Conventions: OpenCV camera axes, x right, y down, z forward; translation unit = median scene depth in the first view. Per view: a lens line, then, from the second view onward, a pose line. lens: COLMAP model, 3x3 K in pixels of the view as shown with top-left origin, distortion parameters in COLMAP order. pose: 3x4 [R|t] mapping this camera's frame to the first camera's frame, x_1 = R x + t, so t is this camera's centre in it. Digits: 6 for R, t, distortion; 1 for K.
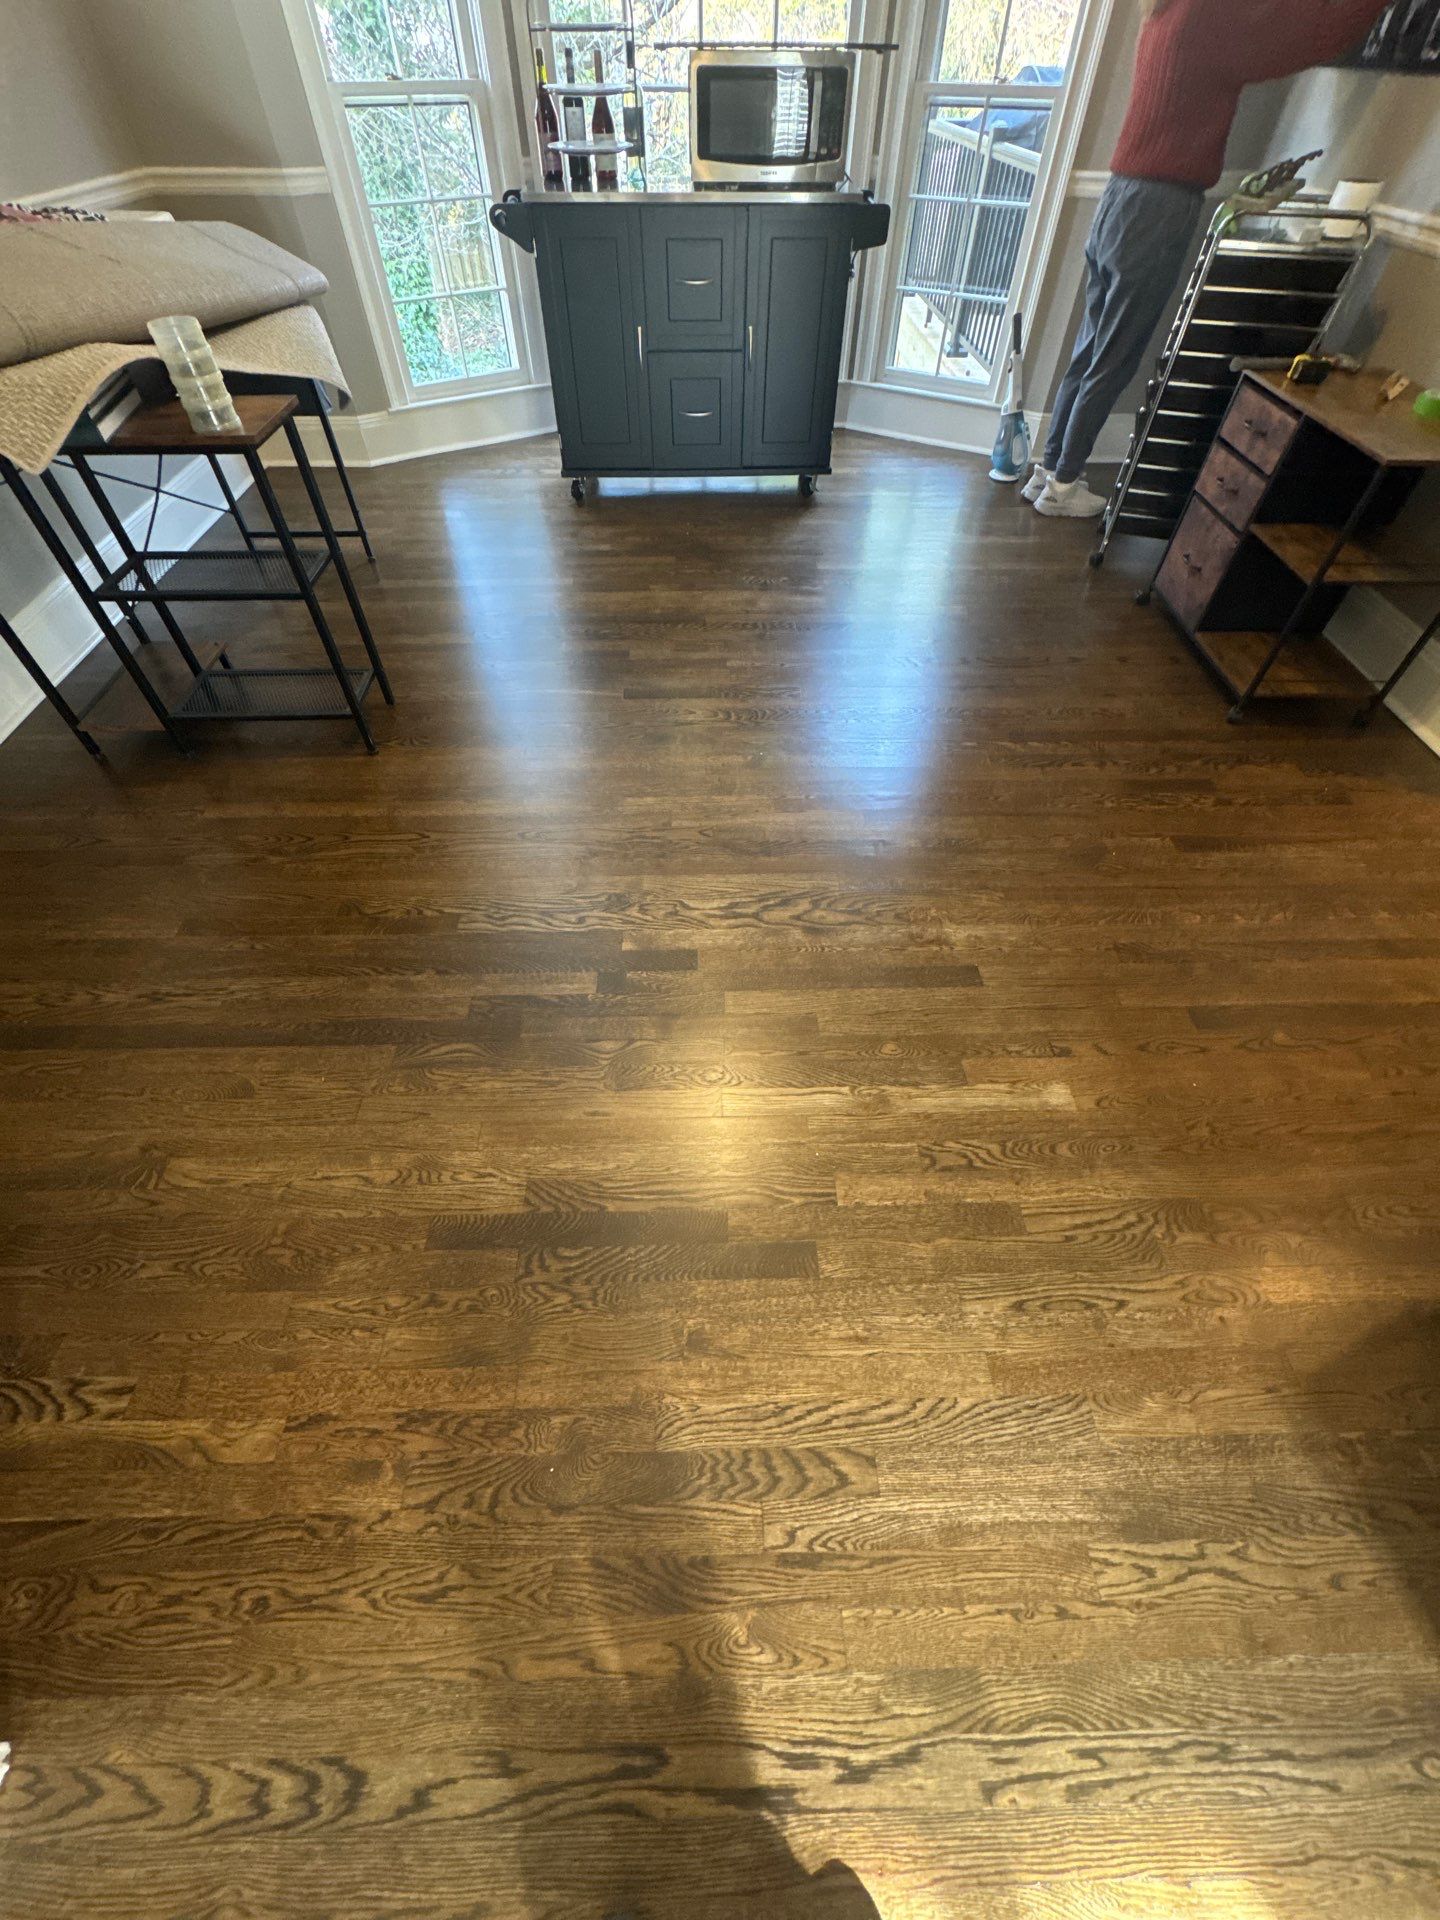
lens RADIAL K [[762.0, 0, 726.1], [0, 762.0, 954.0], [0, 0, 1]] dist [-0.001413, 0.000218]
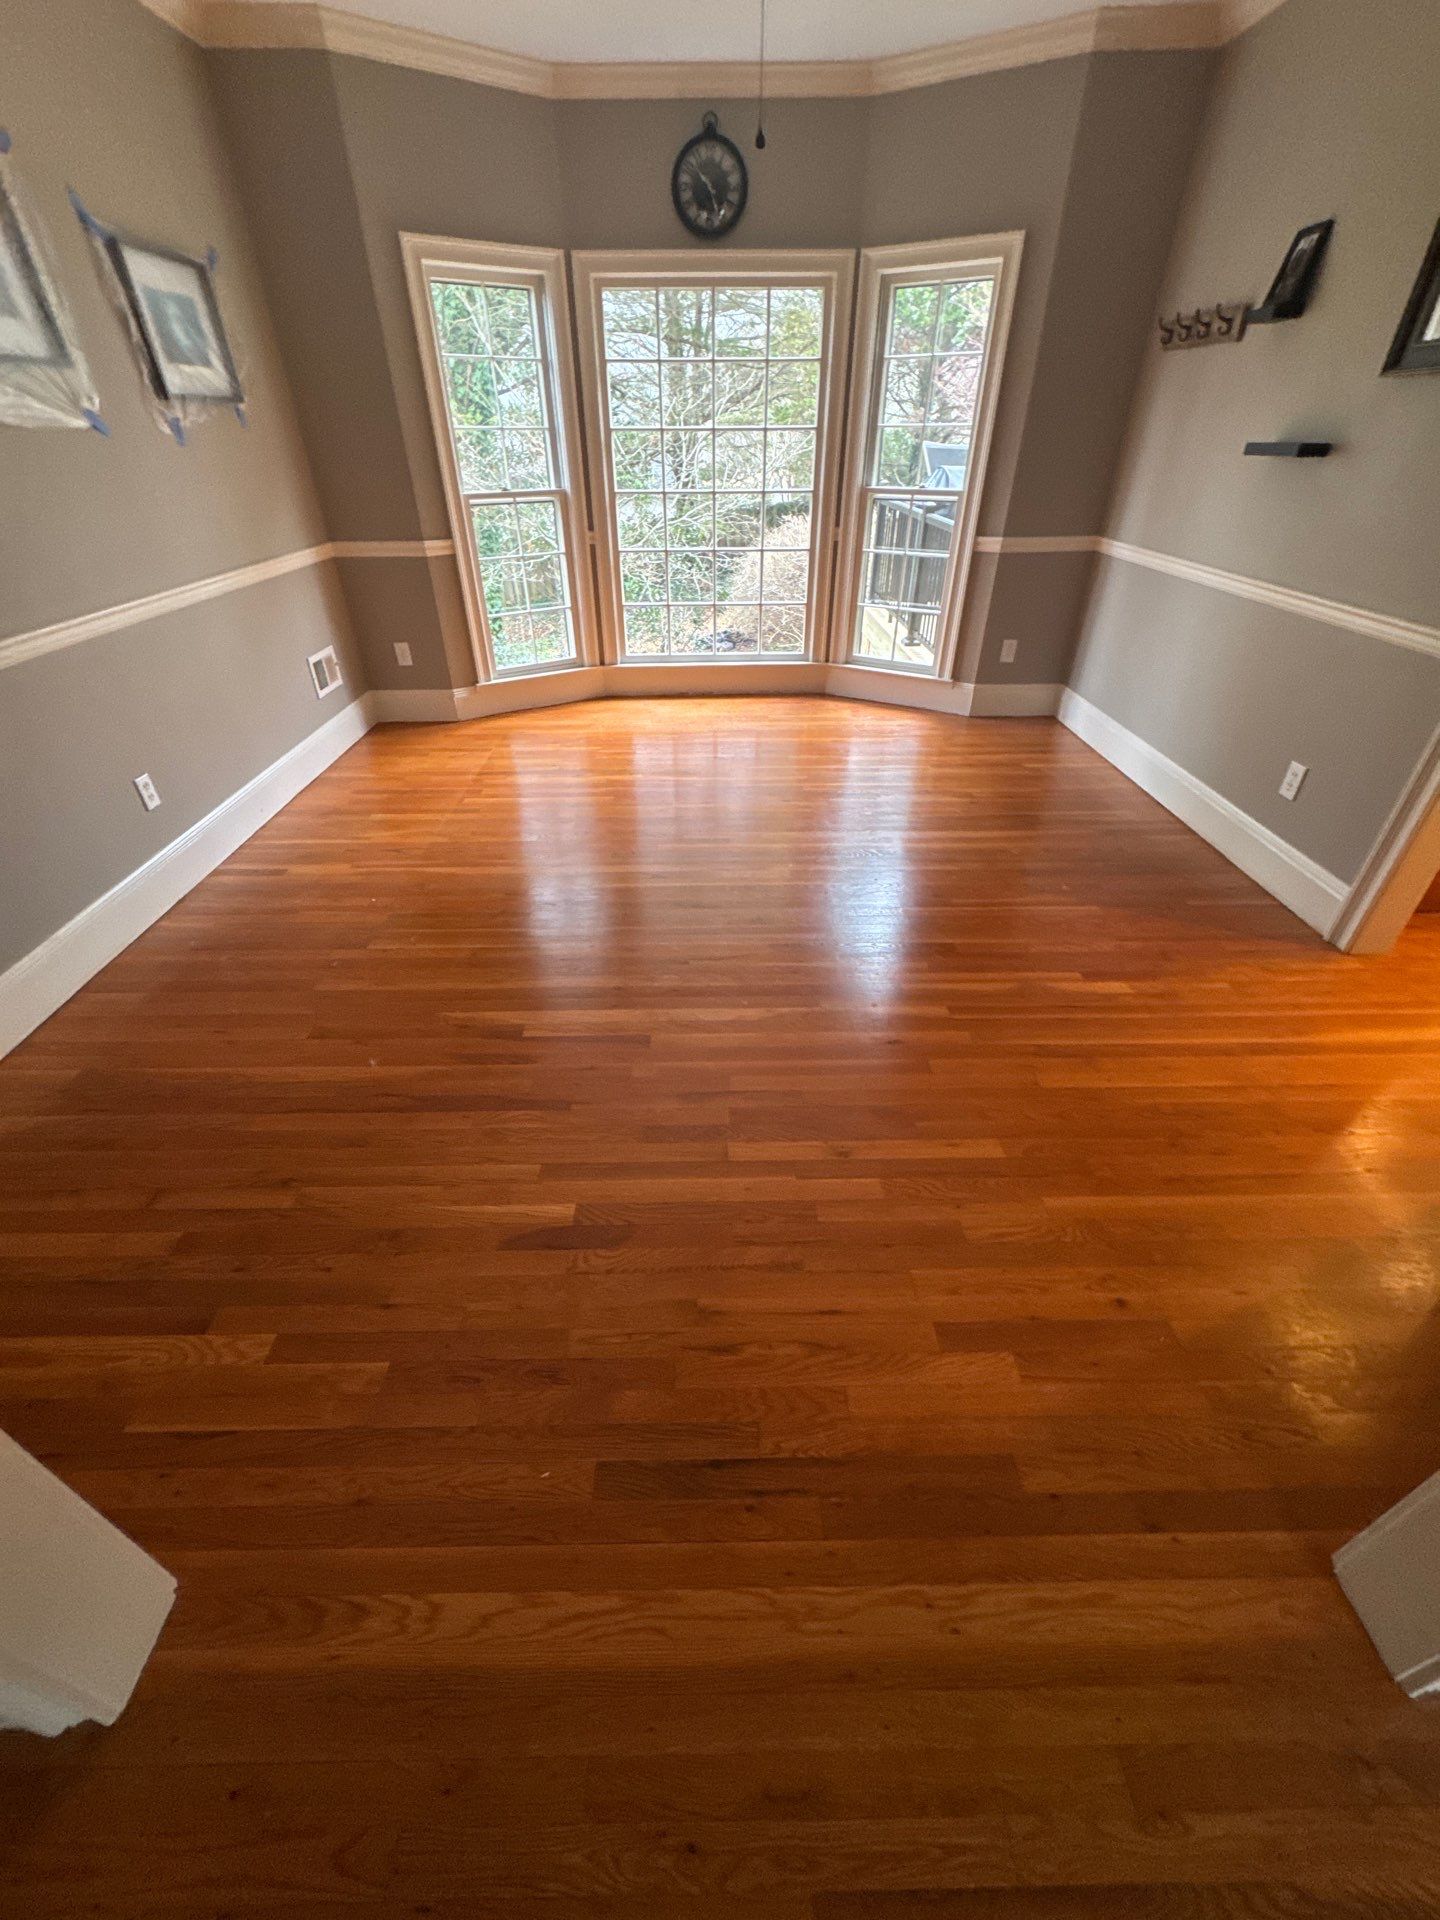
lens RADIAL K [[762.0, 0, 715.4], [0, 762.0, 952.8], [0, 0, 1]] dist [-0.001413, 0.000218]
pose [[0.999812, 0.003589, -0.019035, 0.000112], [-0.008691, 0.961332, -0.275254, 0.101411], [0.017312, 0.275368, 0.961183, -0.146375]]
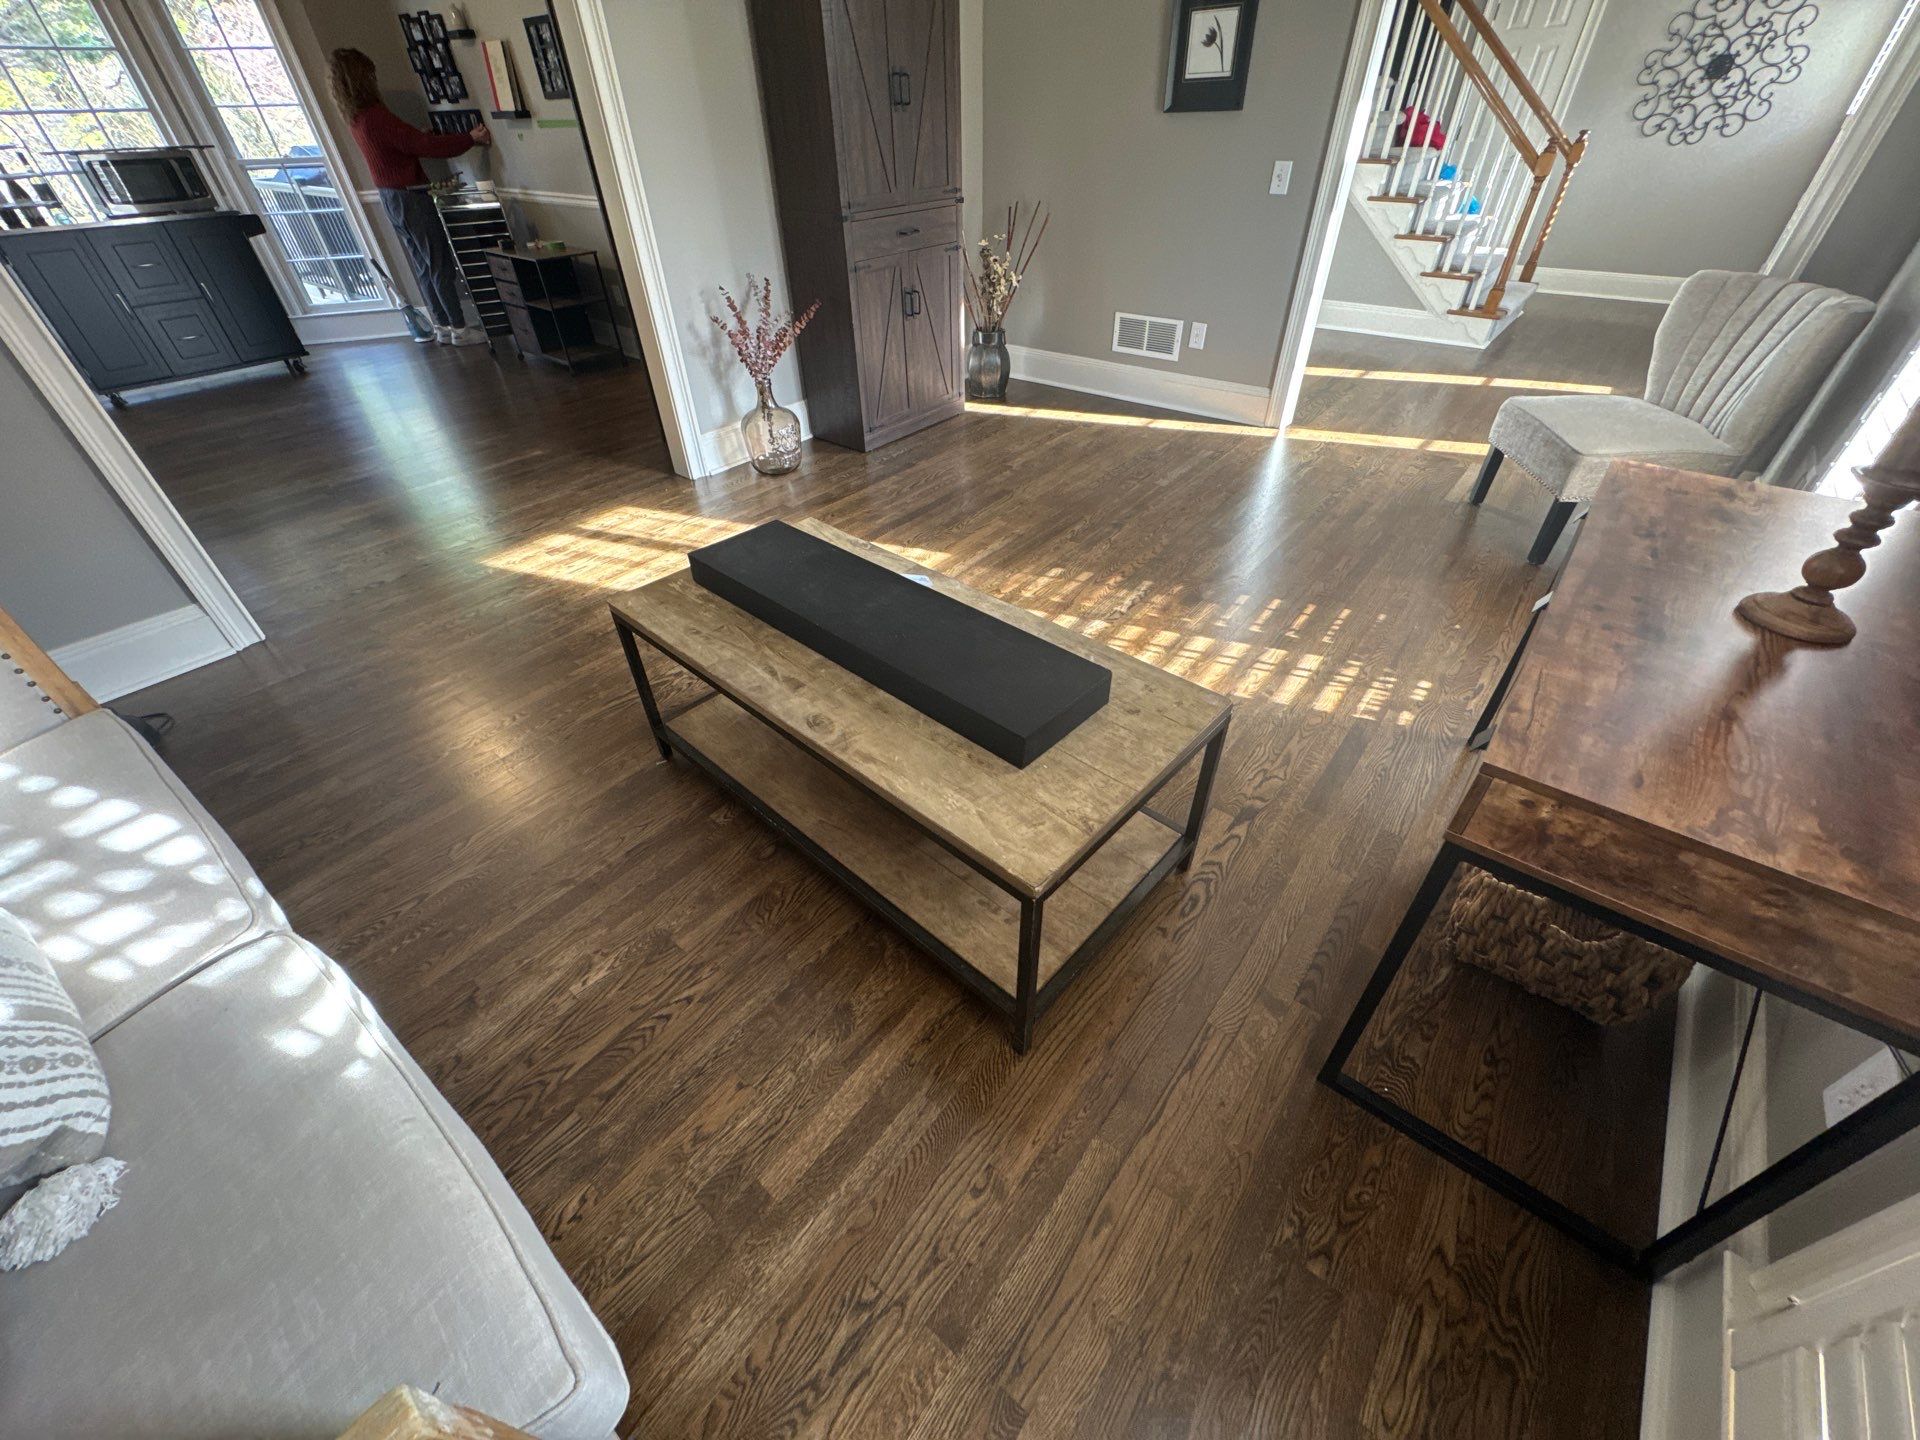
lens RADIAL K [[762.0, 0, 965.5], [0, 762.0, 723.2], [0, 0, 1]] dist [-0.001413, 0.000218]
pose [[0.648305, -0.495508, 0.578077, -0.295273], [0.599404, 0.800328, 0.013792, 0.857101], [-0.469485, 0.337560, 0.815866, -0.763079]]
